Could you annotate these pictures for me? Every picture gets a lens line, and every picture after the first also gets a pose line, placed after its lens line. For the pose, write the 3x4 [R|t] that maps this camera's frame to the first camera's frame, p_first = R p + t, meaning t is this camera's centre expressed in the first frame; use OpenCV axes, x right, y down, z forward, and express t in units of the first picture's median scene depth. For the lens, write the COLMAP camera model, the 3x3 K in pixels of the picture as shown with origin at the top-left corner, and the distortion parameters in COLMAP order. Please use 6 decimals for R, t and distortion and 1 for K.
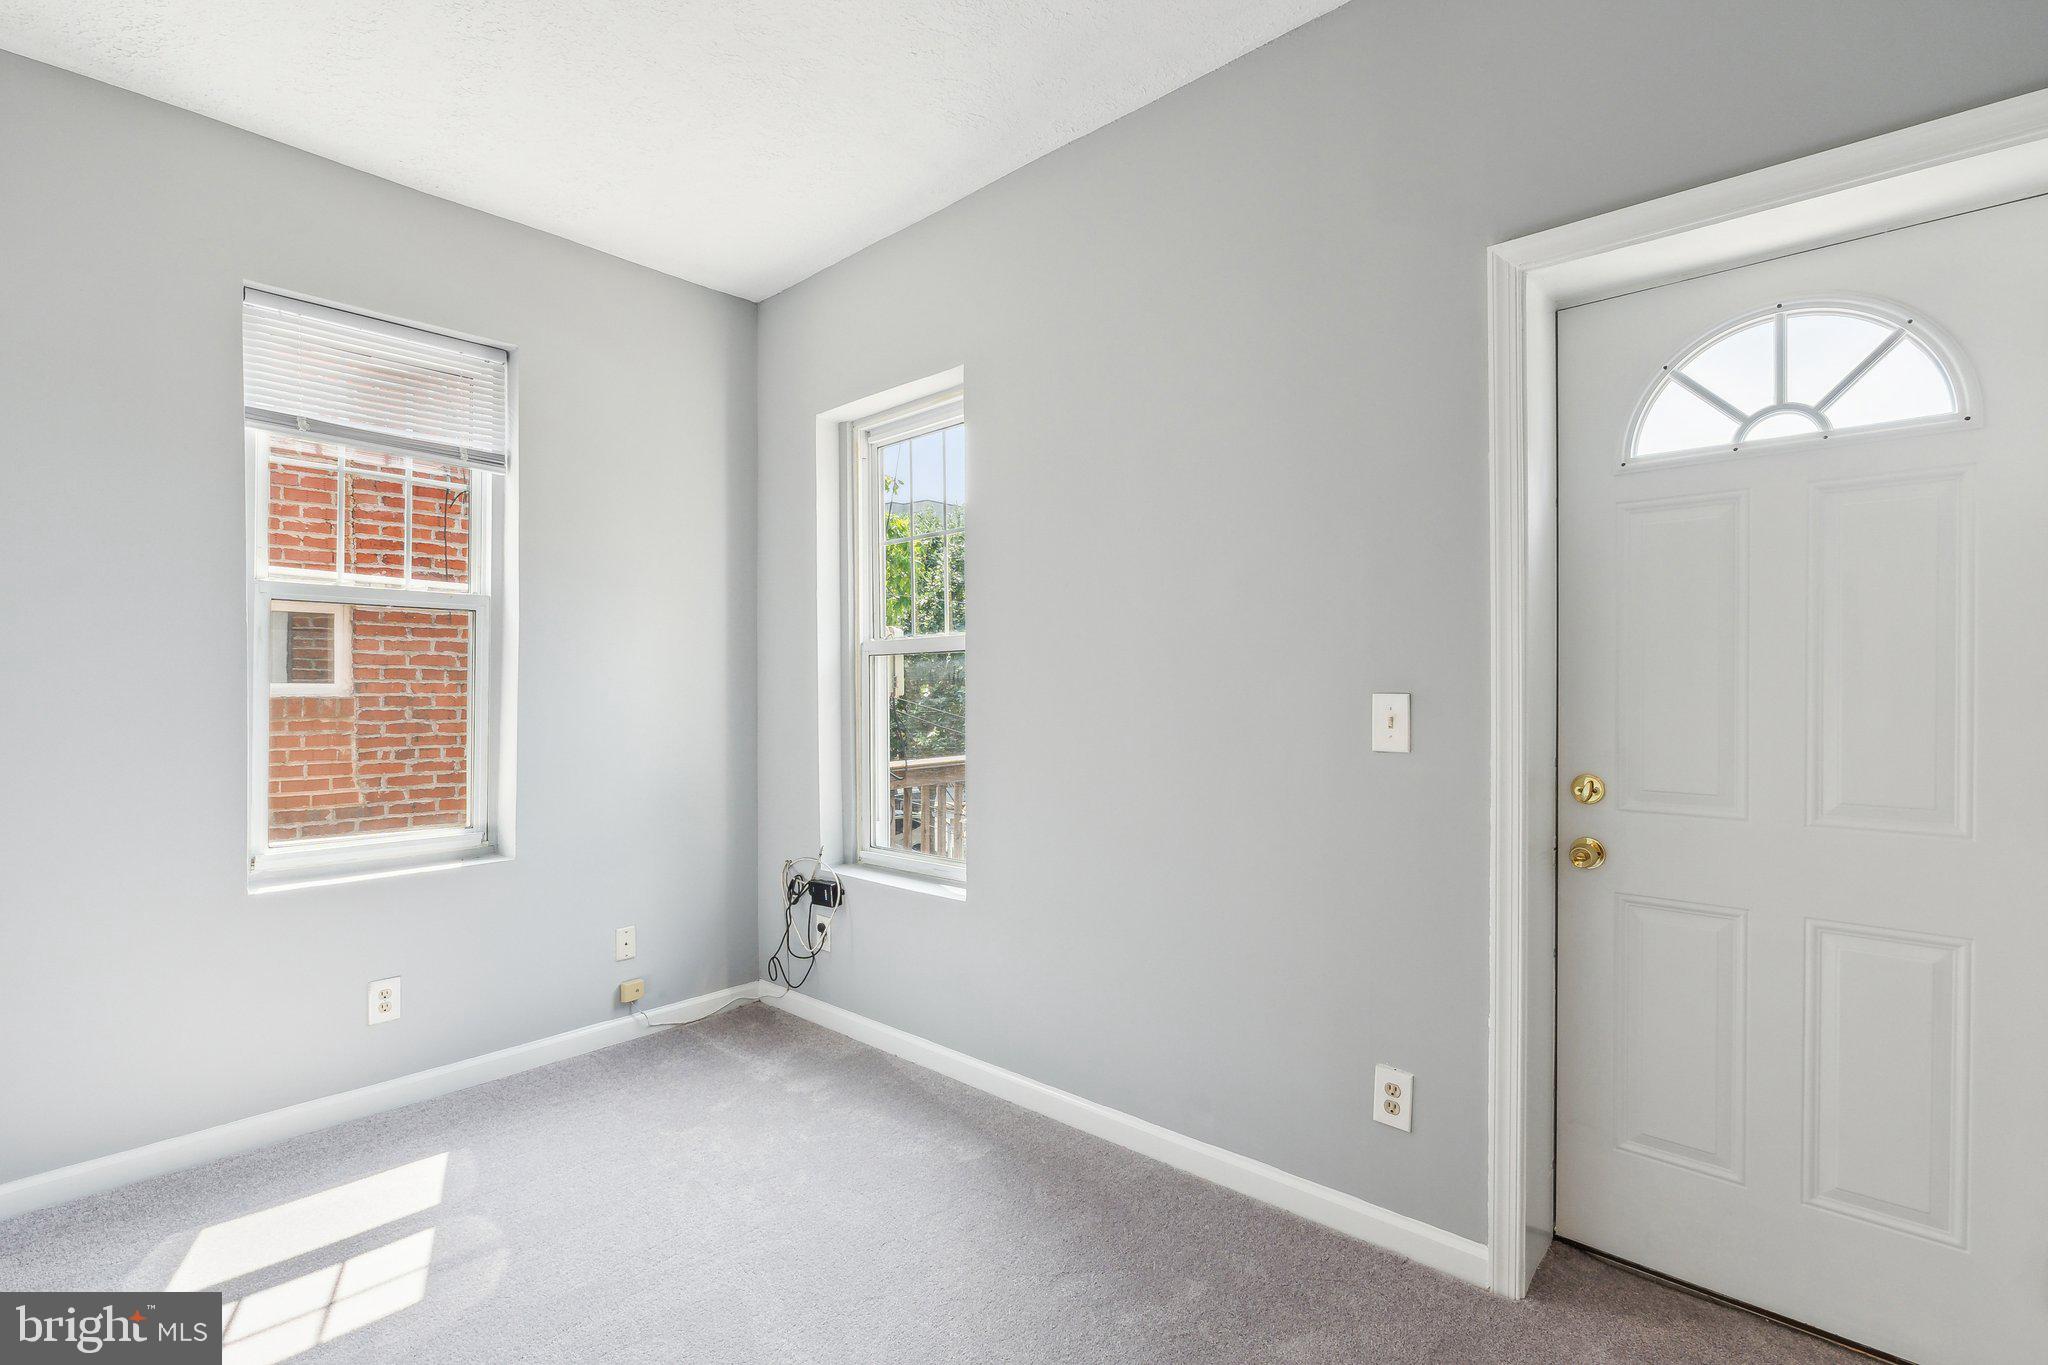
lens RADIAL K [[957.8, 0, 972.0], [0, 957.8, 688.6], [0, 0, 1]] dist [-0.004886, -0.000401]
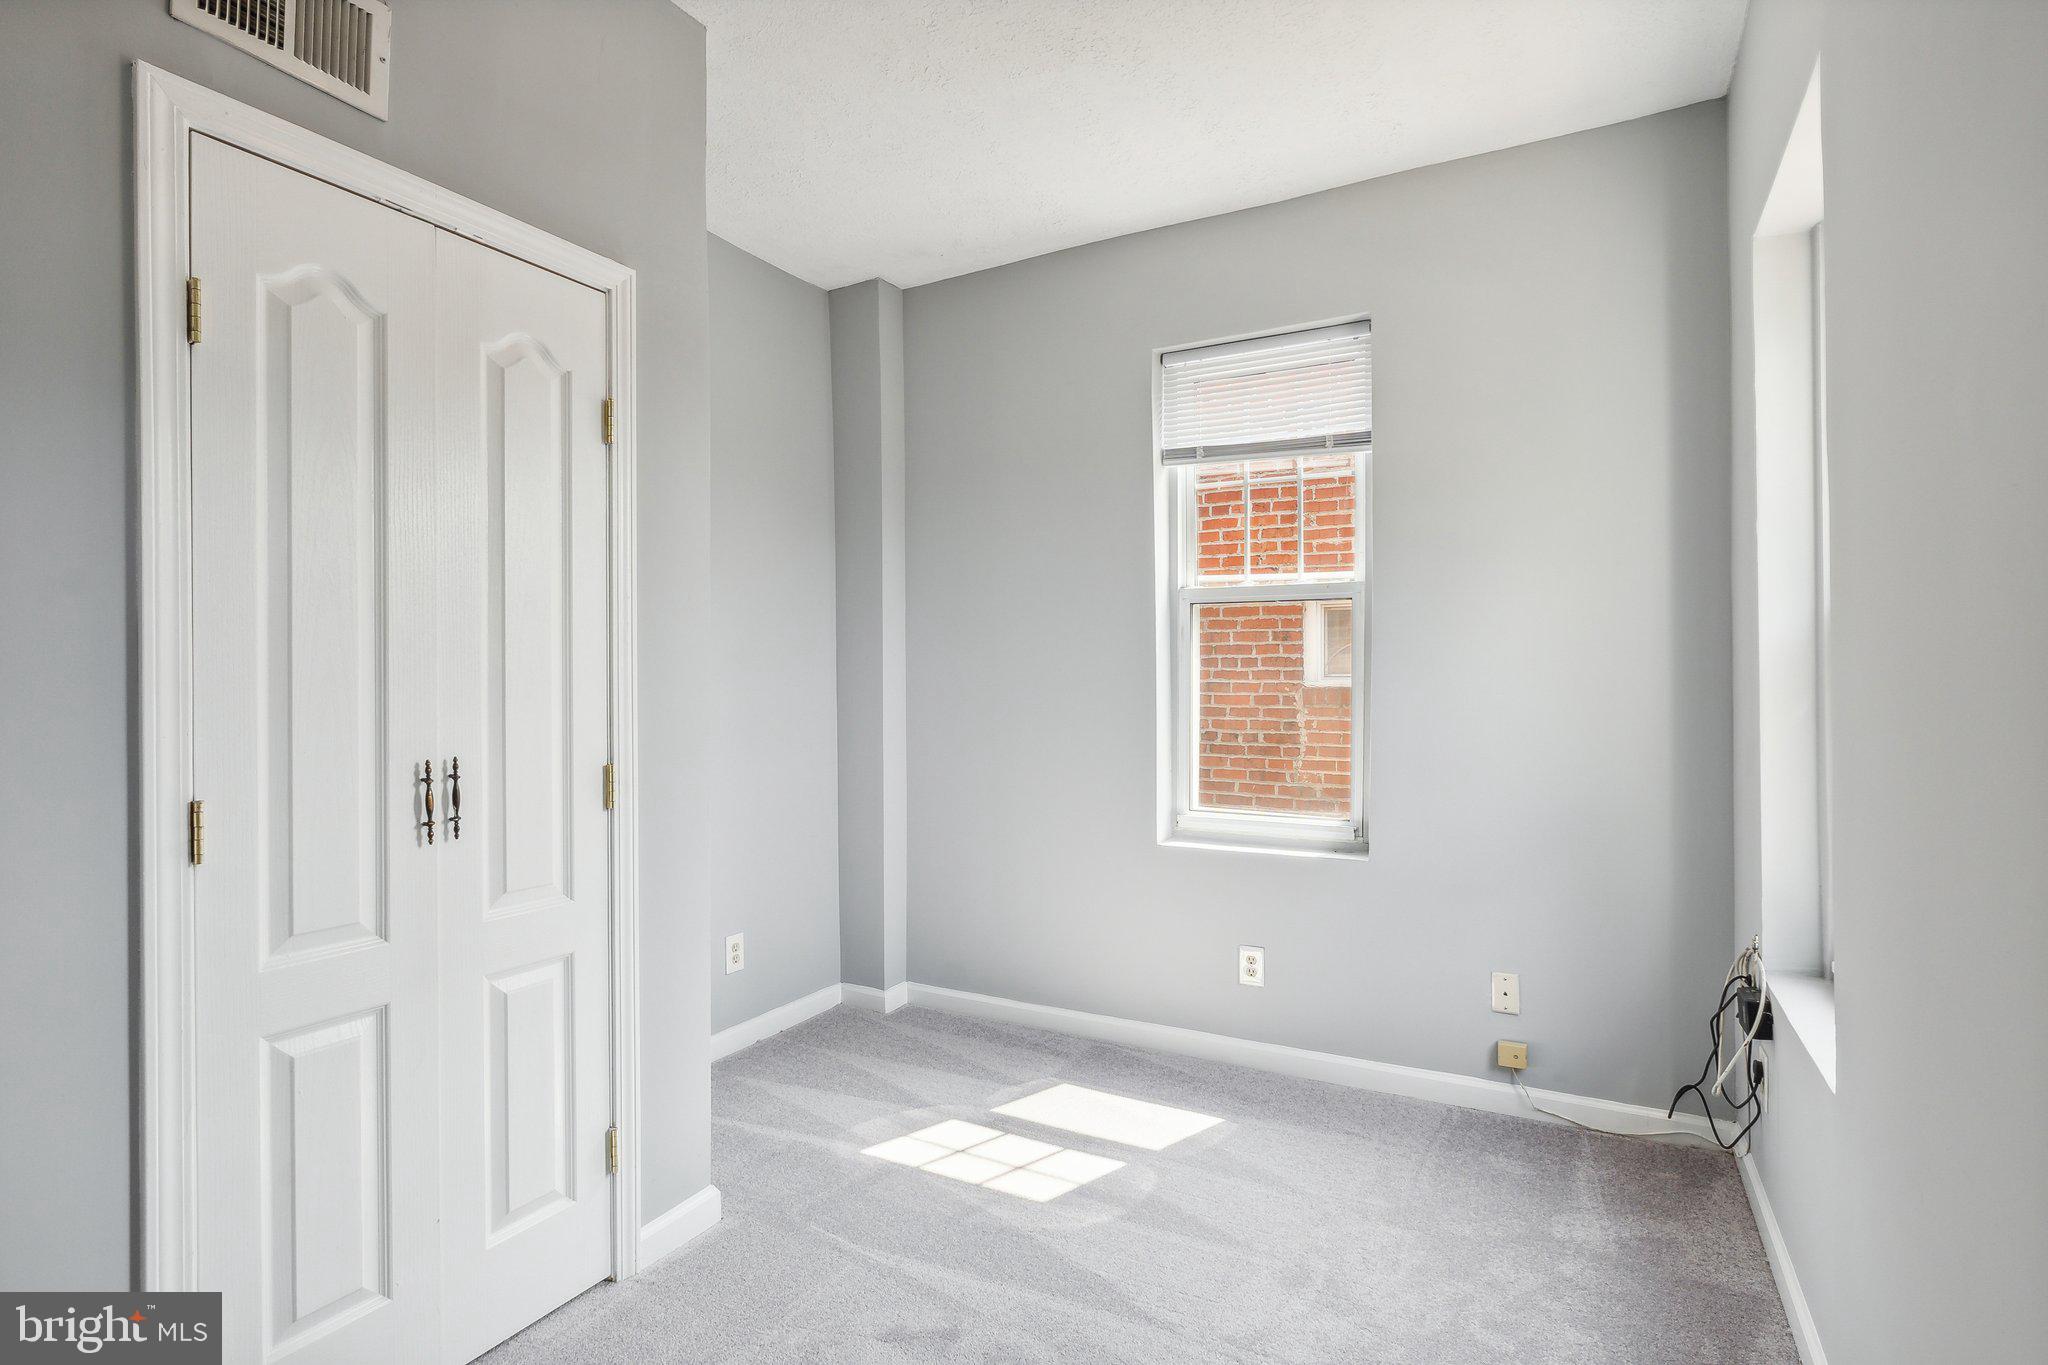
lens RADIAL K [[987.2, 0, 1012.2], [0, 987.2, 677.9], [0, 0, 1]] dist [-0.003784, -0.000790]
pose [[0.252202, 0.002469, -0.967671, 0.395298], [-0.001568, 0.999996, 0.002142, -0.002436], [0.967673, 0.000977, 0.252205, 0.448051]]
